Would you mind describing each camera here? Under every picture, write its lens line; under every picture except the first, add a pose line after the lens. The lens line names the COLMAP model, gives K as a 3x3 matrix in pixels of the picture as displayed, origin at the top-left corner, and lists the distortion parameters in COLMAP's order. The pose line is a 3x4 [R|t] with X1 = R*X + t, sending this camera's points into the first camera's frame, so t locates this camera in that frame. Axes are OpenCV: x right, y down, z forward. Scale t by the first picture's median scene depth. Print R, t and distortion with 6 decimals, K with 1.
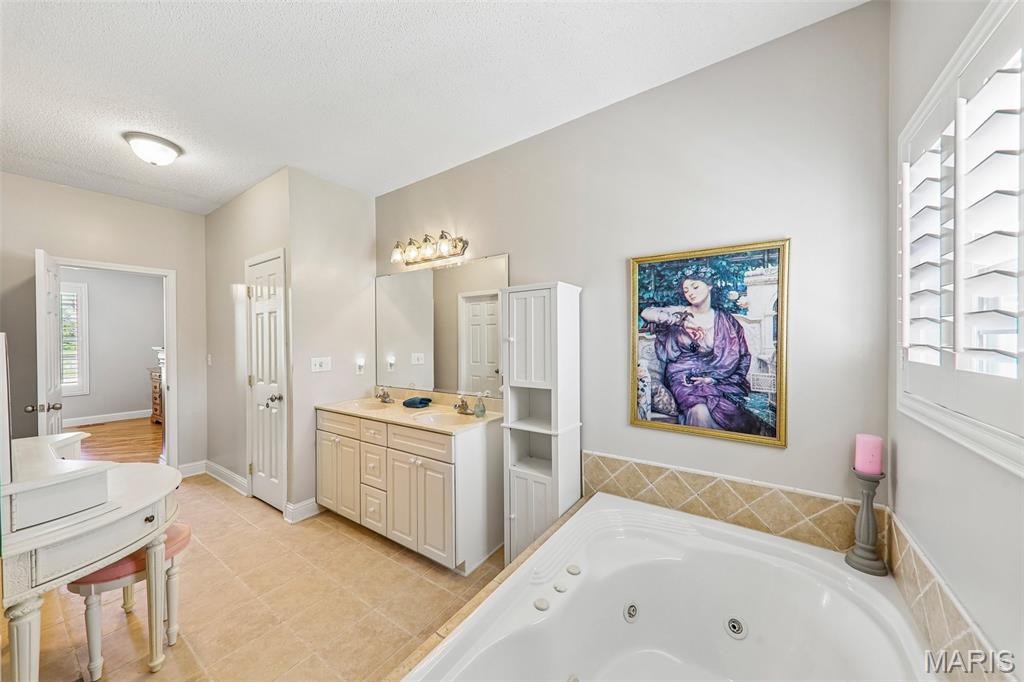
lens RADIAL K [[353.7, 0, 512.2], [0, 353.7, 343.0], [0, 0, 1]] dist [0.005153, -0.004368]
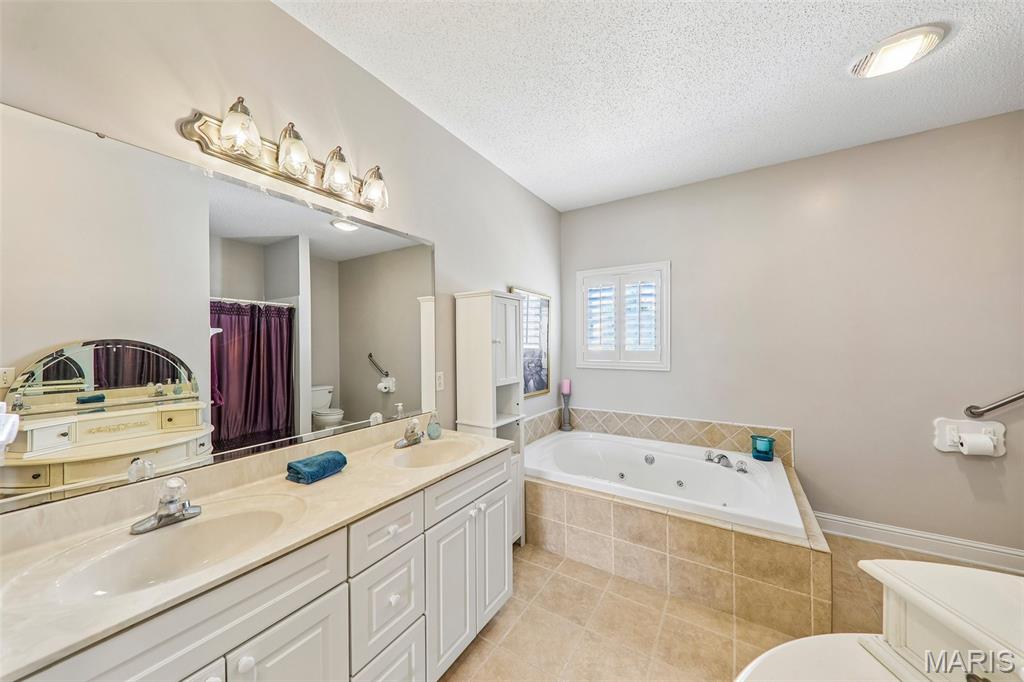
lens RADIAL K [[350.4, 0, 515.9], [0, 350.4, 342.9], [0, 0, 1]] dist [0.000732, -0.000154]
pose [[-0.049226, 0.005356, 0.998773, -1.223849], [0.011589, 0.999921, -0.004791, -0.000035], [-0.998720, 0.011339, -0.049284, 1.177757]]
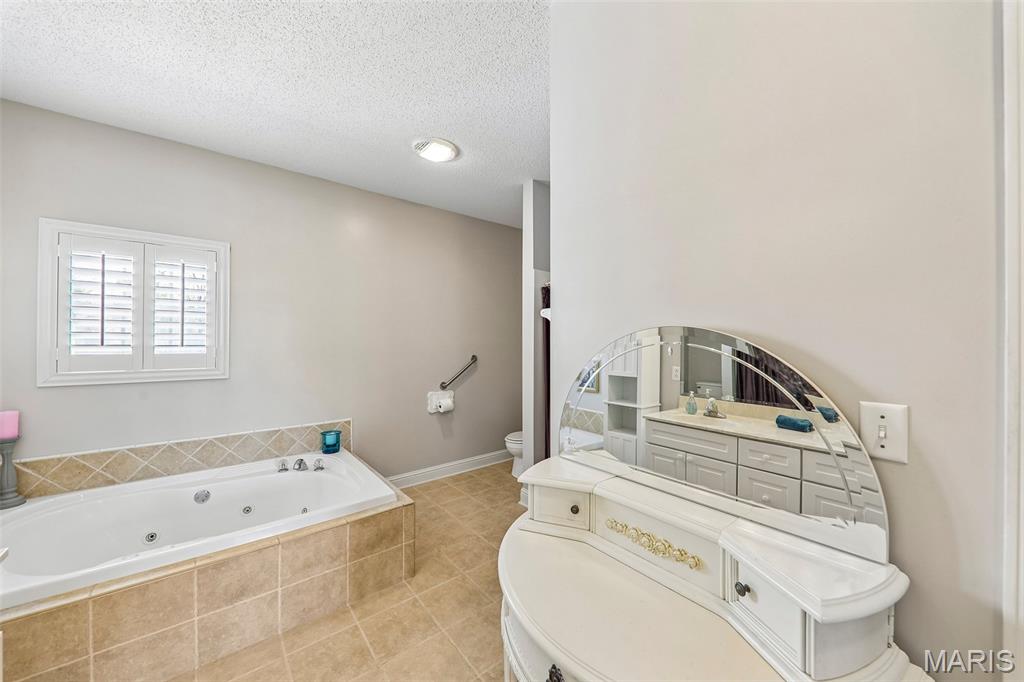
lens RADIAL K [[358.7, 0, 509.2], [0, 358.7, 340.7], [0, 0, 1]] dist [0.000739, -0.003465]
pose [[-0.960289, 0.008321, 0.278885, -1.015794], [0.008141, 0.999965, -0.001804, 0.000438], [-0.278890, 0.000538, -0.960323, 1.410570]]
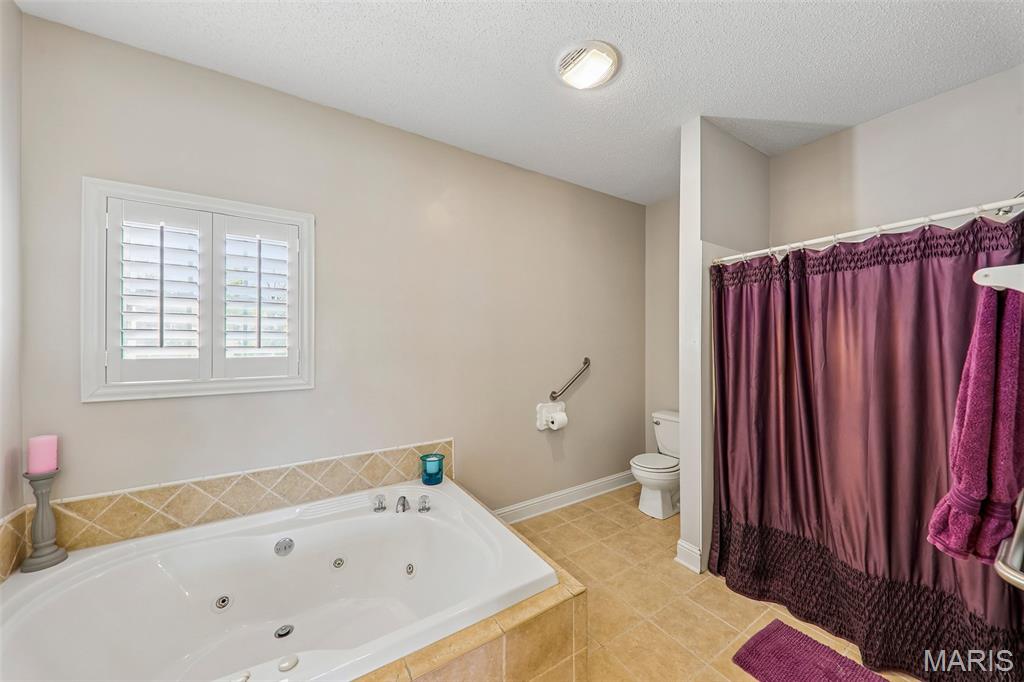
lens RADIAL K [[353.7, 0, 512.2], [0, 353.7, 343.0], [0, 0, 1]] dist [0.005153, -0.004368]
pose [[-0.920638, 0.007549, 0.390344, -0.521159], [0.009631, 0.999948, 0.003378, -0.001497], [-0.390299, 0.006869, -0.920663, 1.110831]]
